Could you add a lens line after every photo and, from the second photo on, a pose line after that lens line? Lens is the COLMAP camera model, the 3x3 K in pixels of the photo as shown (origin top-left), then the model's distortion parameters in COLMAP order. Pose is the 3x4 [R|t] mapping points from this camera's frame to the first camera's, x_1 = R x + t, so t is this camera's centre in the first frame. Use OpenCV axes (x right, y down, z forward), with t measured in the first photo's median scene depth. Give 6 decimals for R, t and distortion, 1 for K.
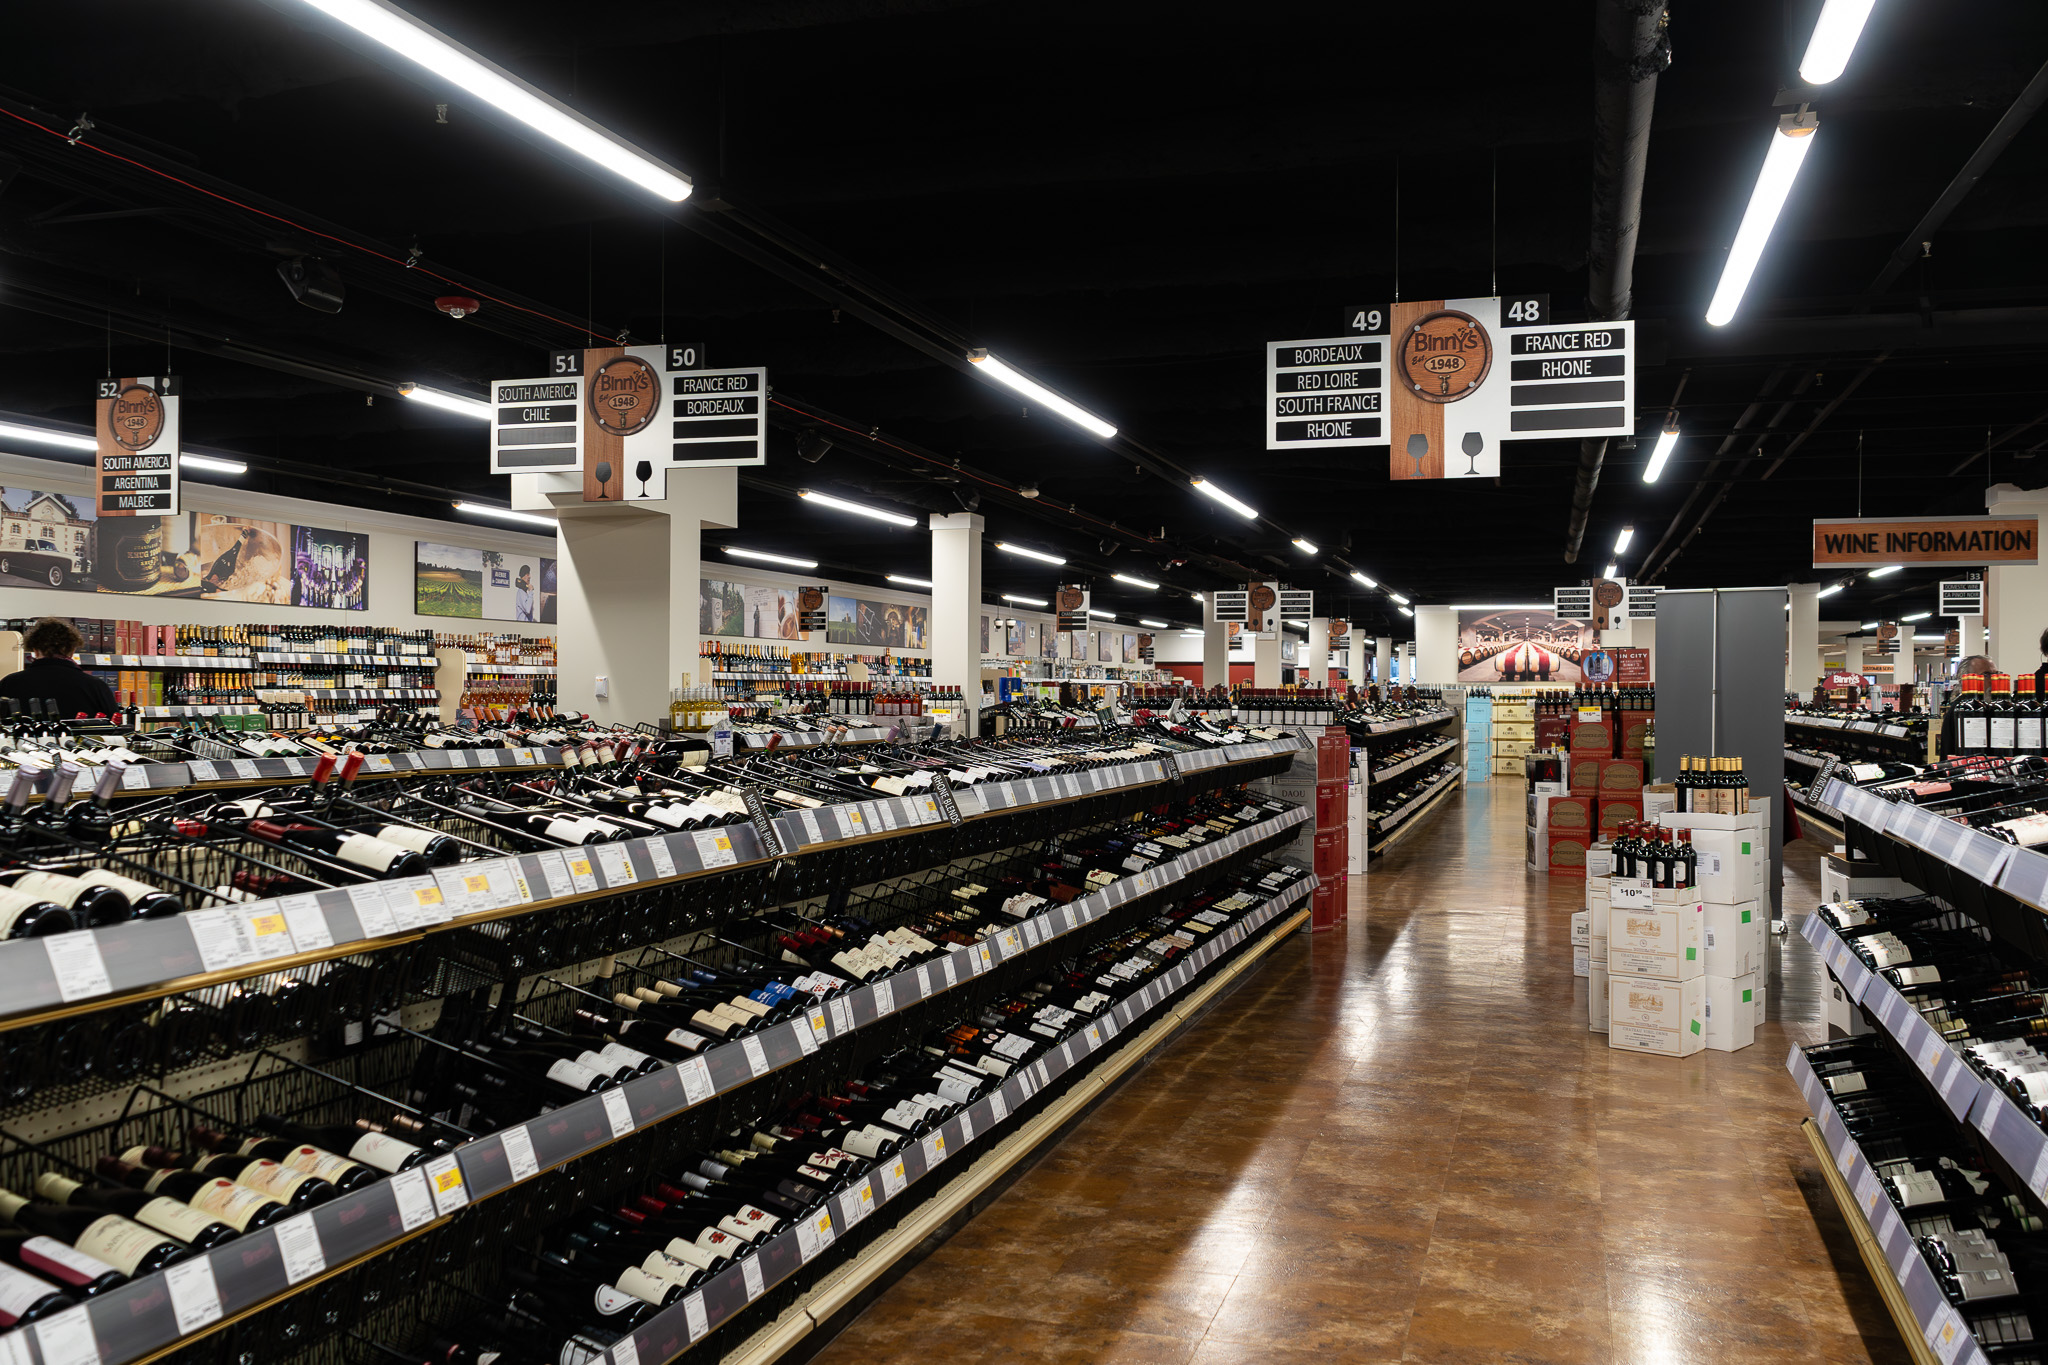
lens RADIAL K [[1701.2, 0, 1044.7], [0, 1701.2, 689.9], [0, 0, 1]] dist [-0.018932, -0.000568]
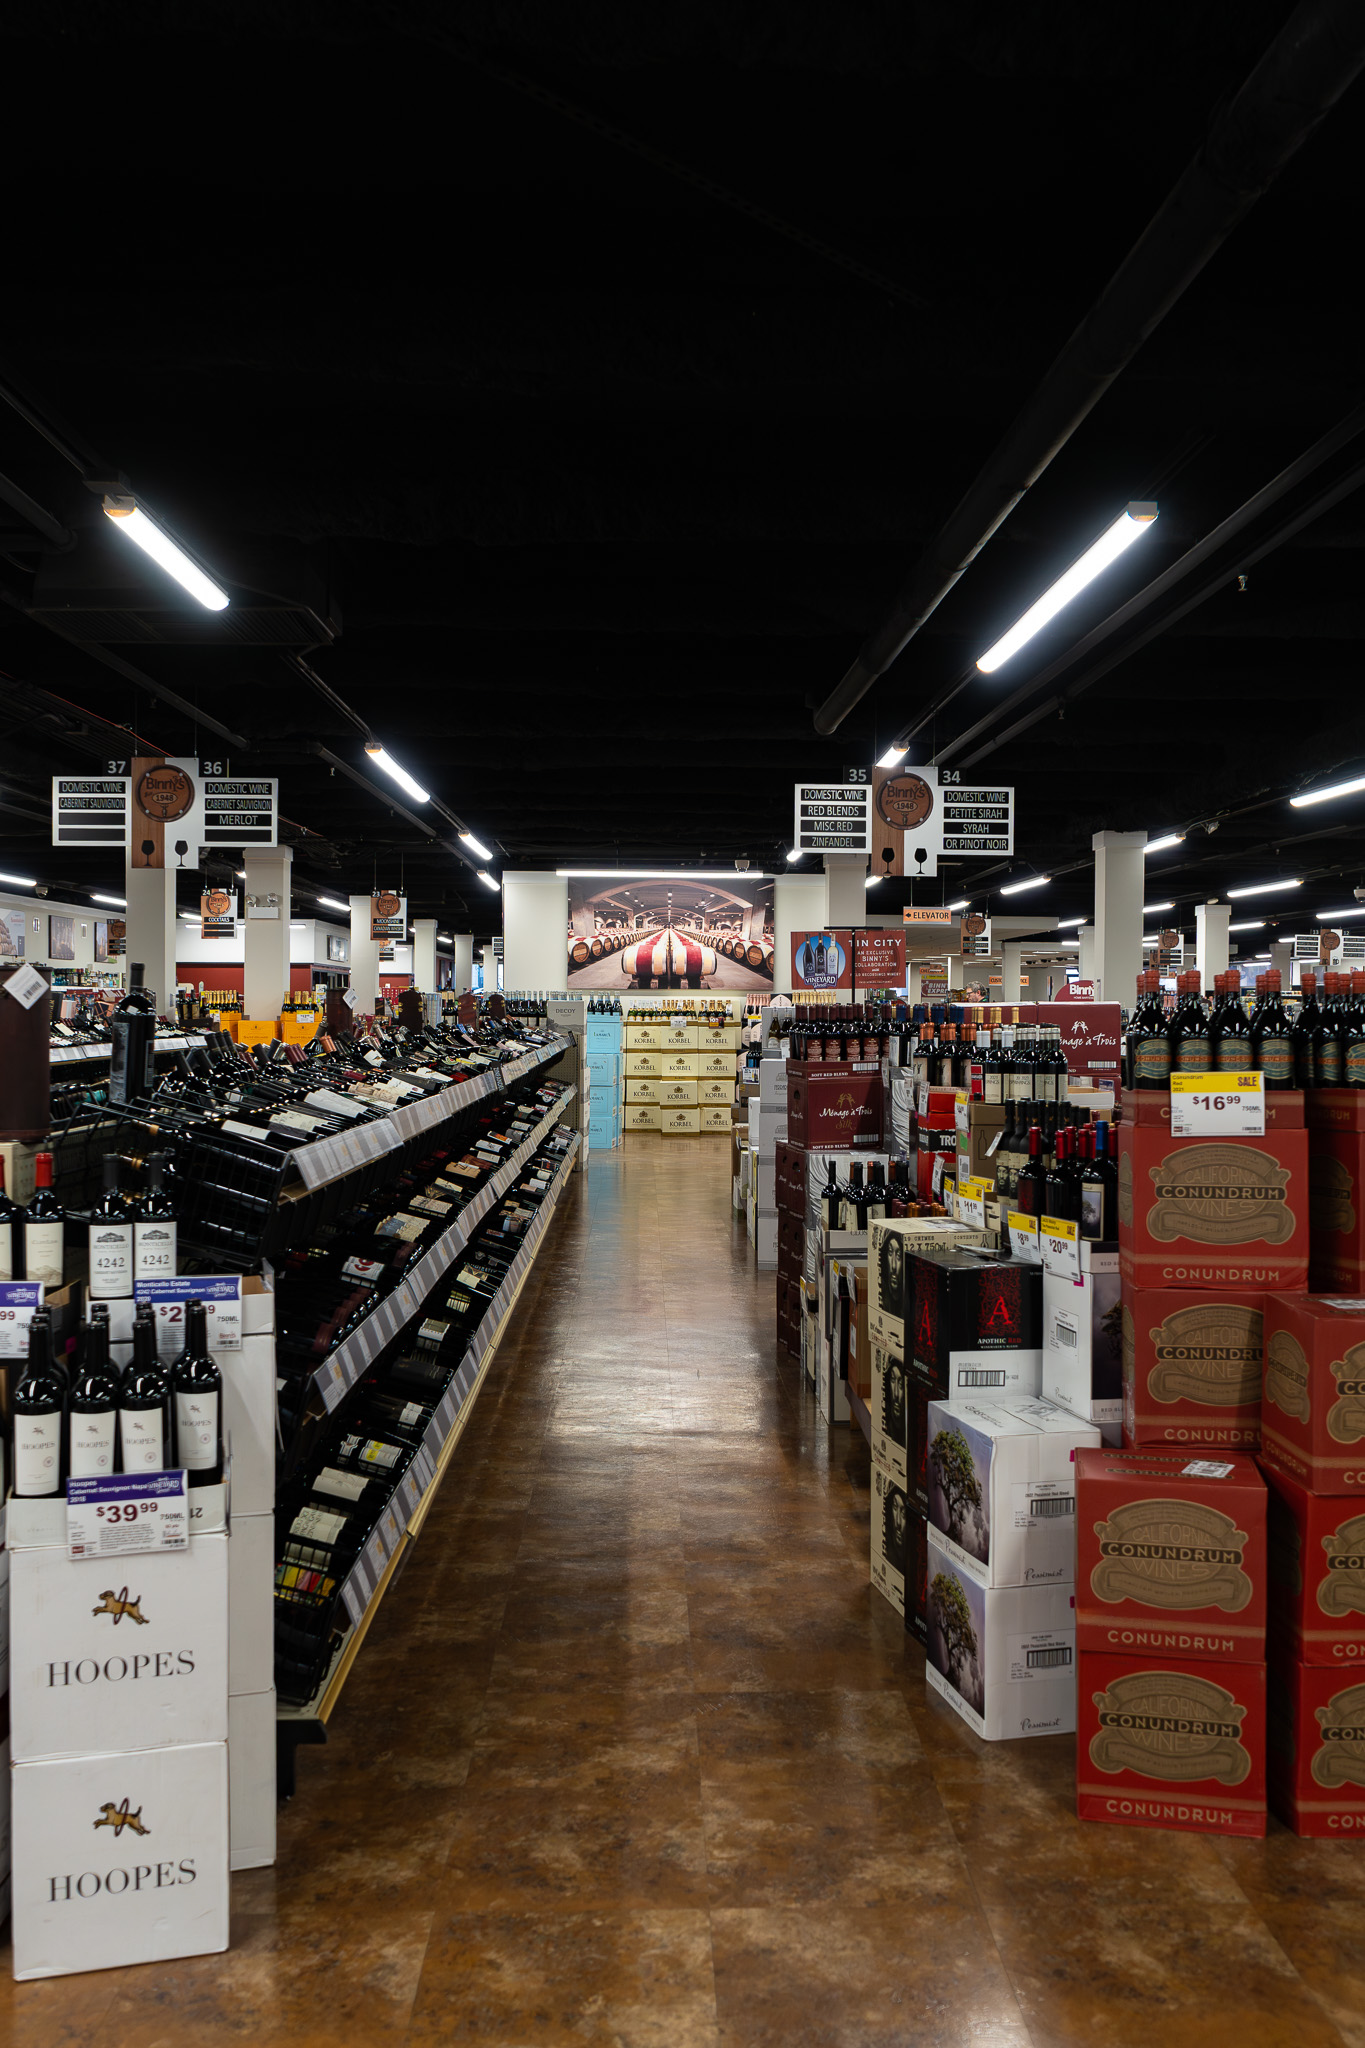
lens RADIAL K [[1701.2, 0, 690.2], [0, 1701.2, 1022.4], [0, 0, 1]] dist [-0.018932, -0.000568]
pose [[0.947920, -0.001525, 0.318506, 0.104143], [-0.002367, 0.999927, 0.011831, 0.000184], [-0.318501, -0.011969, 0.947847, 0.476163]]
